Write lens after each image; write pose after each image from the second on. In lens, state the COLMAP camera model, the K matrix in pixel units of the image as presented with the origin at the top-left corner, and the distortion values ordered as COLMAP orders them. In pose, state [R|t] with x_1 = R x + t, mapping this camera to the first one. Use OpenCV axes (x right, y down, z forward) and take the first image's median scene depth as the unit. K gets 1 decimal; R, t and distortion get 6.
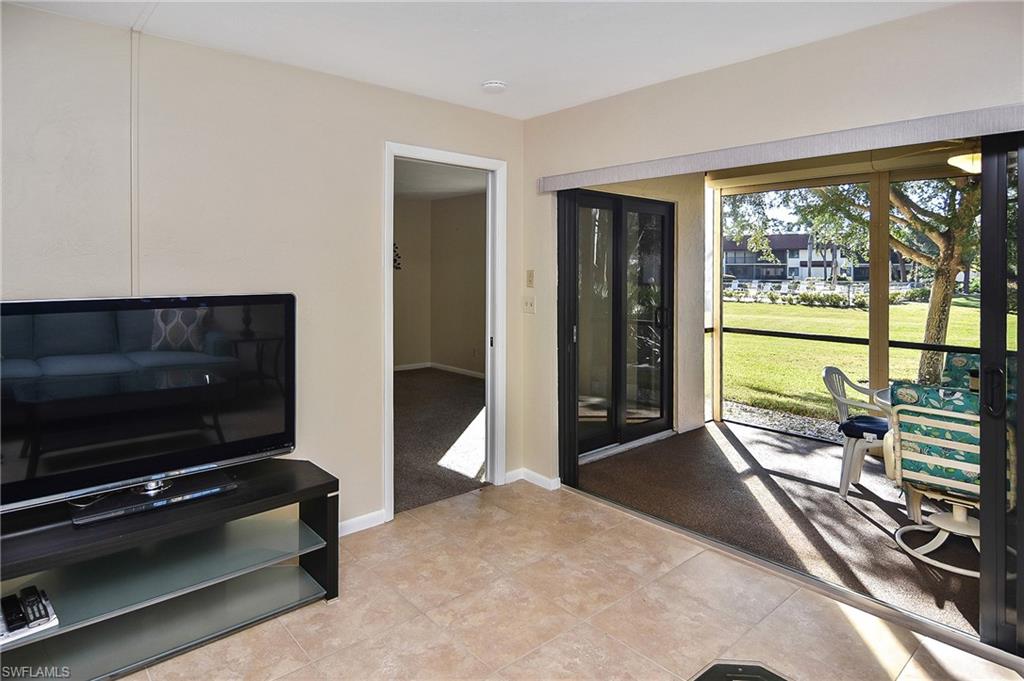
lens RADIAL K [[579.8, 0, 503.9], [0, 579.8, 268.0], [0, 0, 1]] dist [-0.004388, -0.000804]
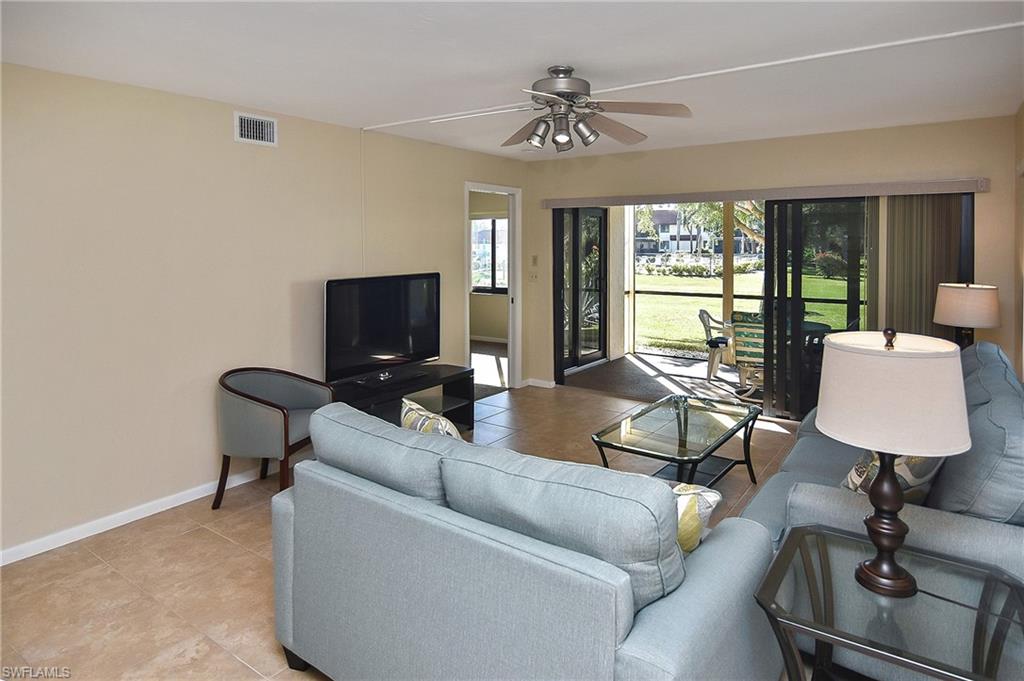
lens RADIAL K [[607.8, 0, 527.1], [0, 607.8, 258.3], [0, 0, 1]] dist [-0.004772, -0.000584]
pose [[0.970223, -0.012581, 0.241885, -0.288280], [0.005920, 0.999584, 0.028243, -0.027655], [-0.242139, -0.025970, 0.969894, -0.476901]]
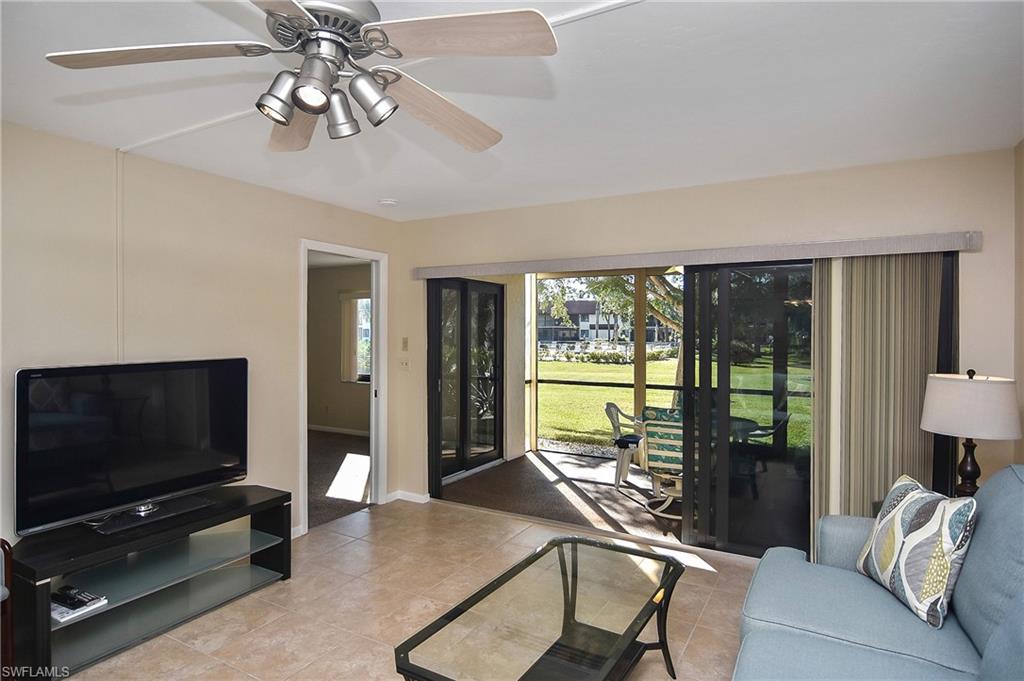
lens RADIAL K [[569.9, 0, 507.2], [0, 569.9, 334.8], [0, 0, 1]] dist [-0.001979, -0.000123]
pose [[0.946253, -0.002989, 0.323413, -0.113681], [0.000223, 0.999963, 0.008590, -0.010584], [-0.323426, -0.008057, 0.946219, -0.214840]]
